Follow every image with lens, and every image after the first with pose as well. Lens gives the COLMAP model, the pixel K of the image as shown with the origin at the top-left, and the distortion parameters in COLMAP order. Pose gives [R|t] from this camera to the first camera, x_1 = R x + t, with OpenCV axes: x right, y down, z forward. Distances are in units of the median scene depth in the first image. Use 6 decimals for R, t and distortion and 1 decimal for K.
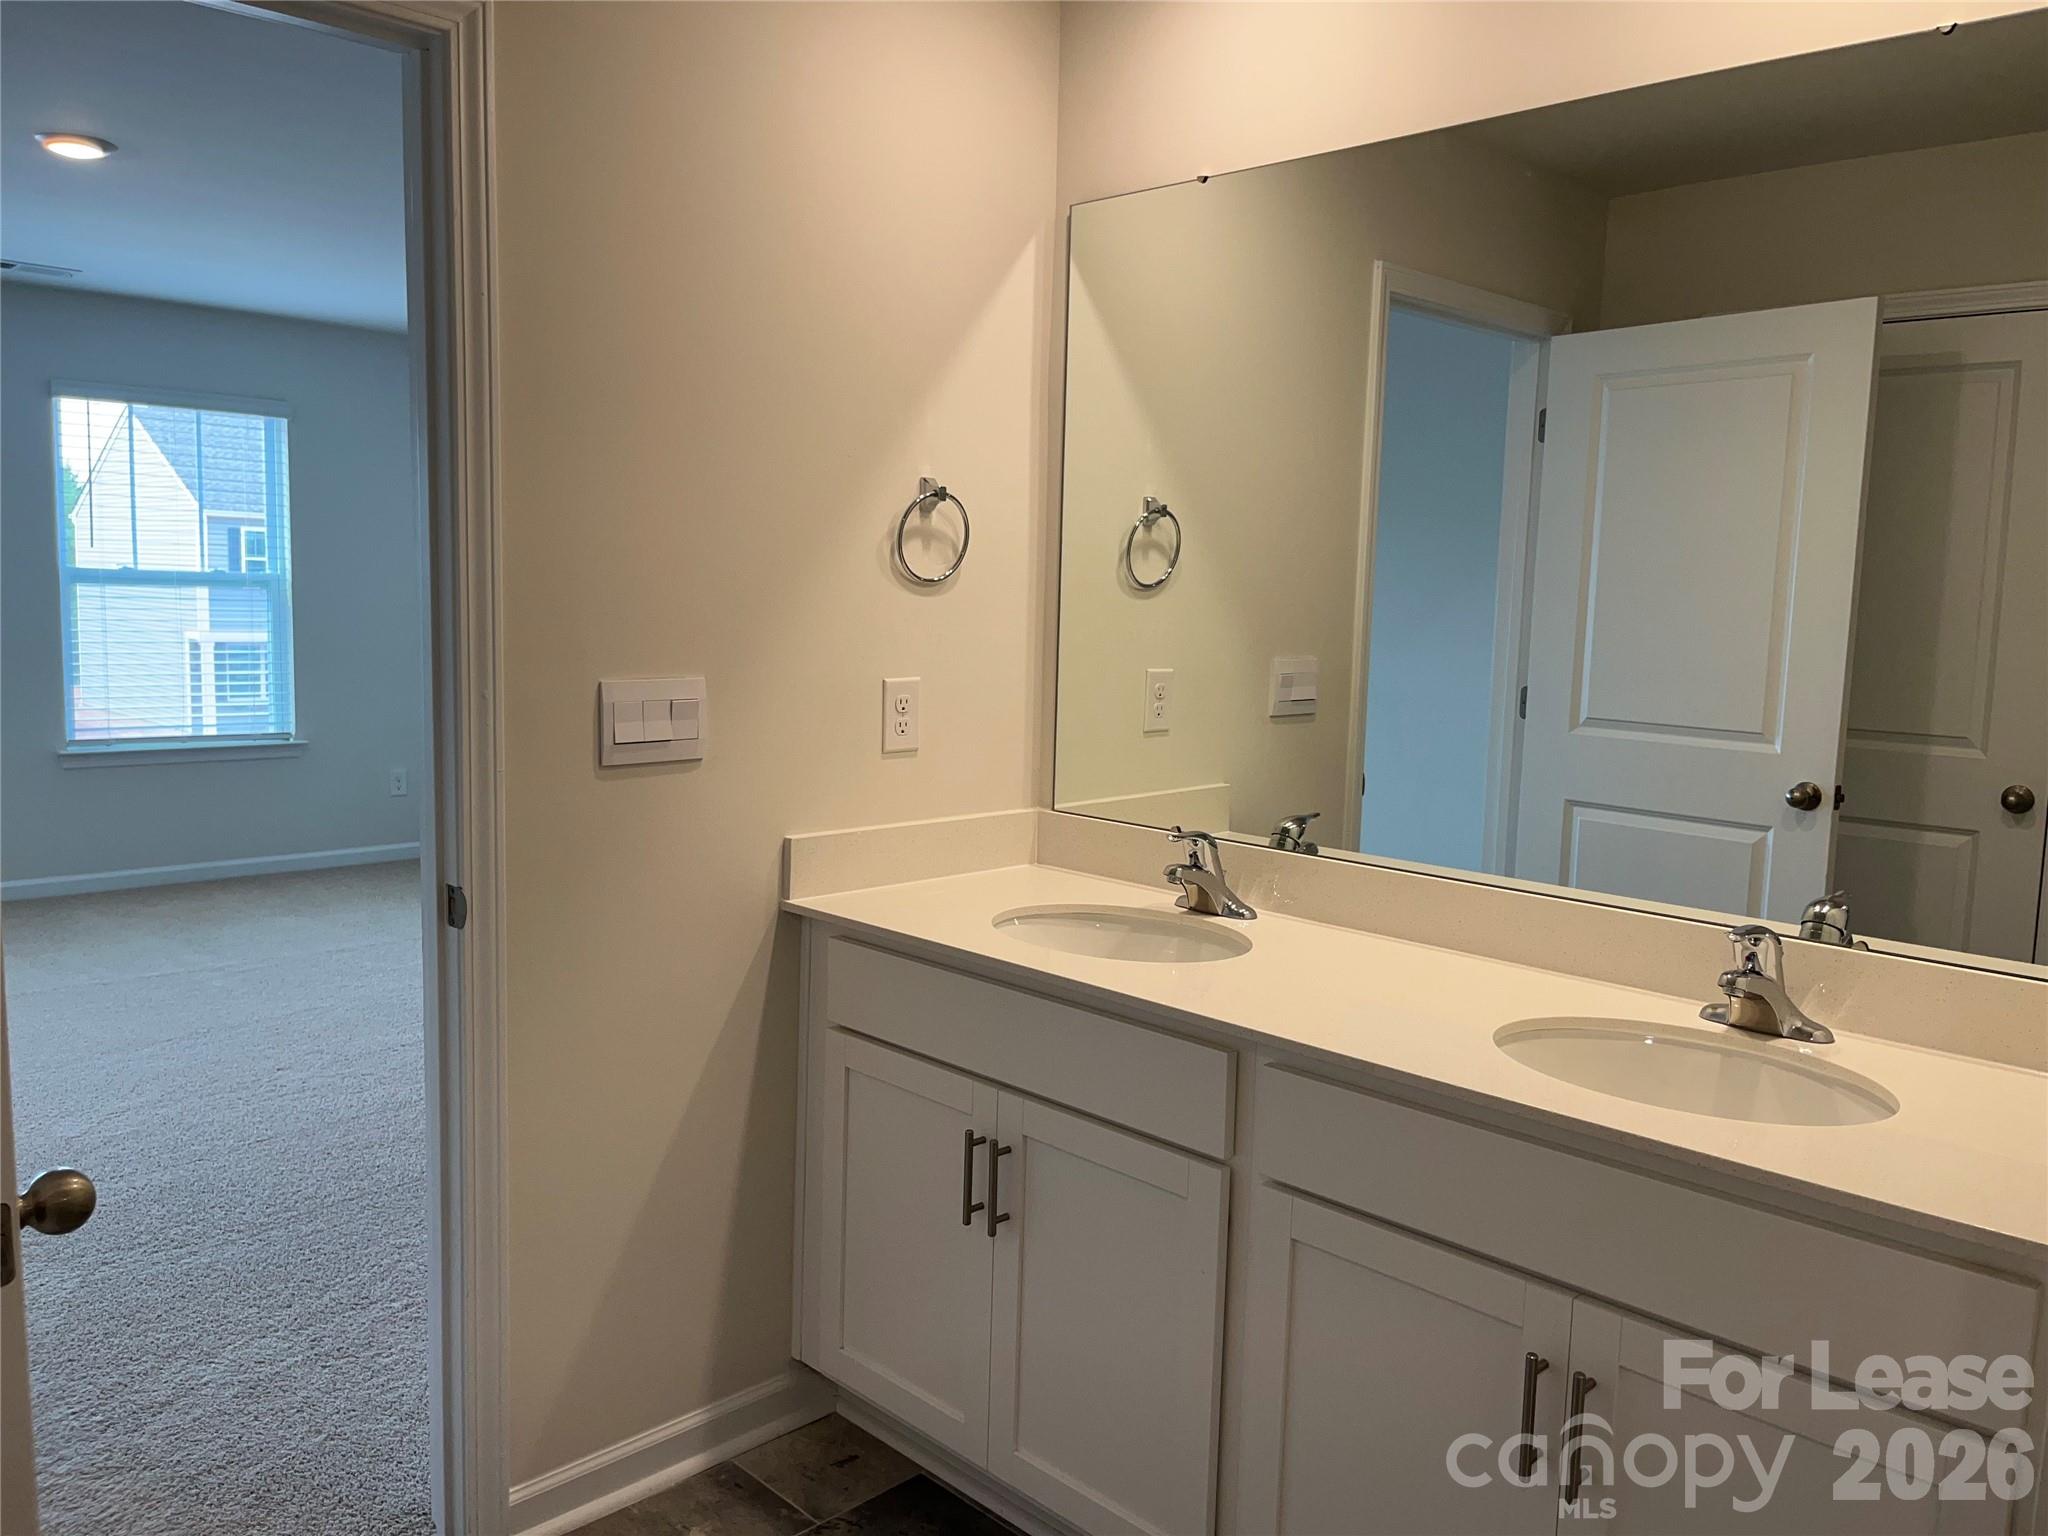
lens RADIAL K [[1557.7, 0, 1038.5], [0, 1557.7, 759.9], [0, 0, 1]] dist [0.041273, -0.053006]
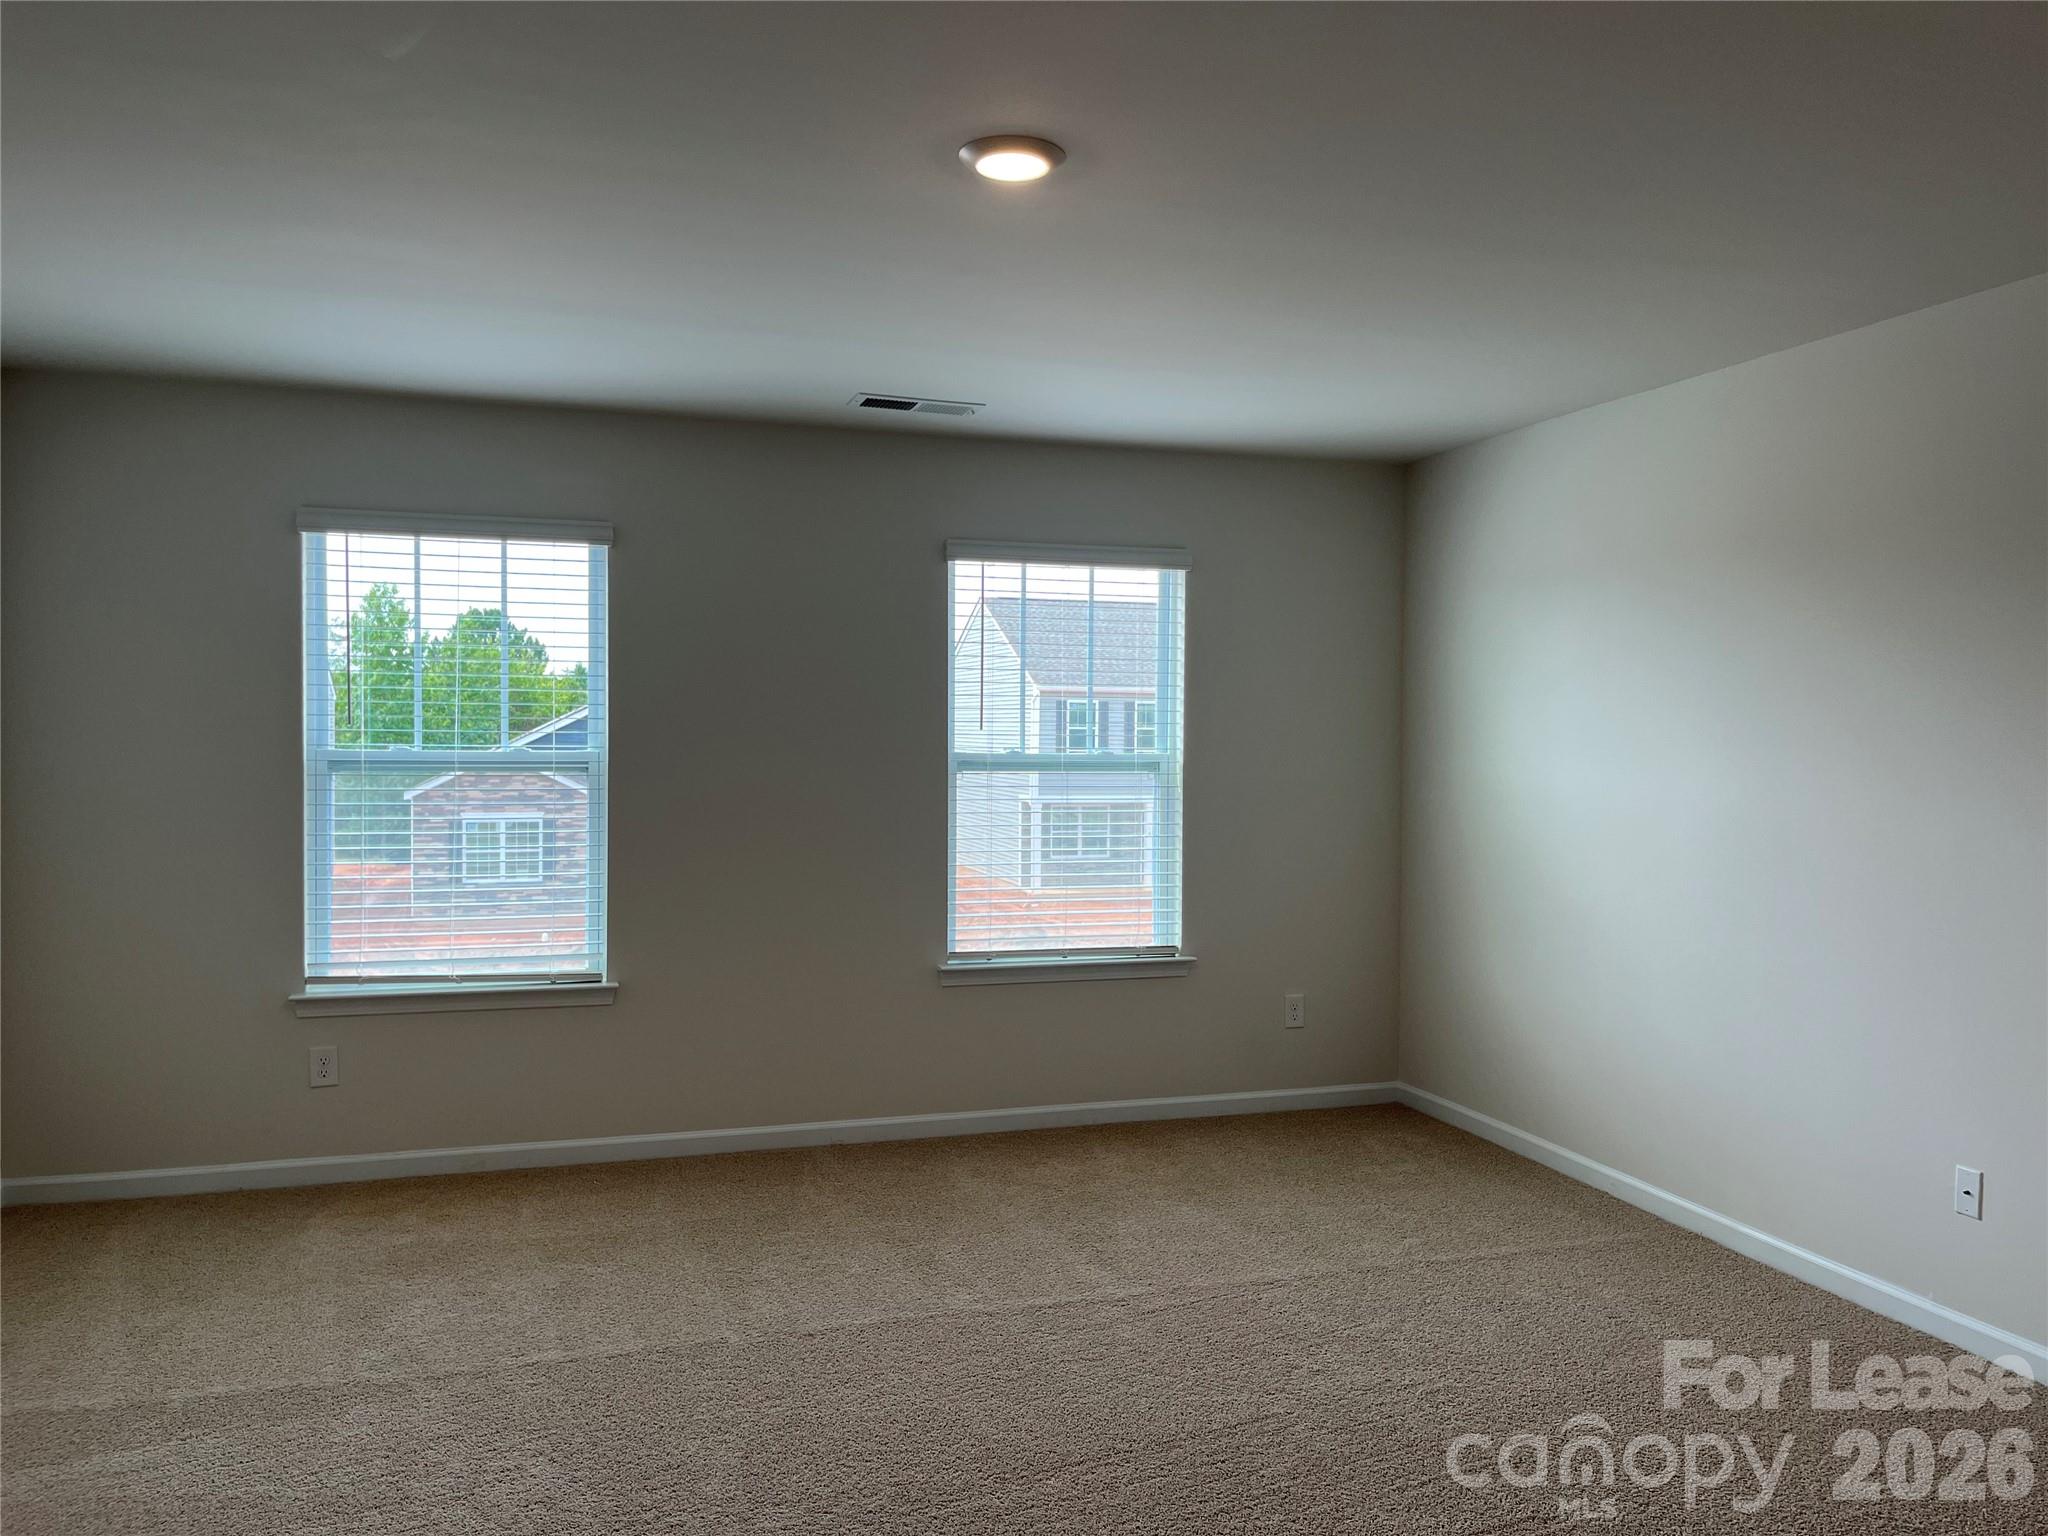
lens RADIAL K [[1557.7, 0, 1024.8], [0, 1557.7, 780.6], [0, 0, 1]] dist [0.041273, -0.053006]
pose [[0.881981, -0.006590, -0.471238, -0.161972], [-0.034689, 0.996282, -0.078859, -0.036873], [0.470006, 0.085899, 0.878473, 0.237819]]
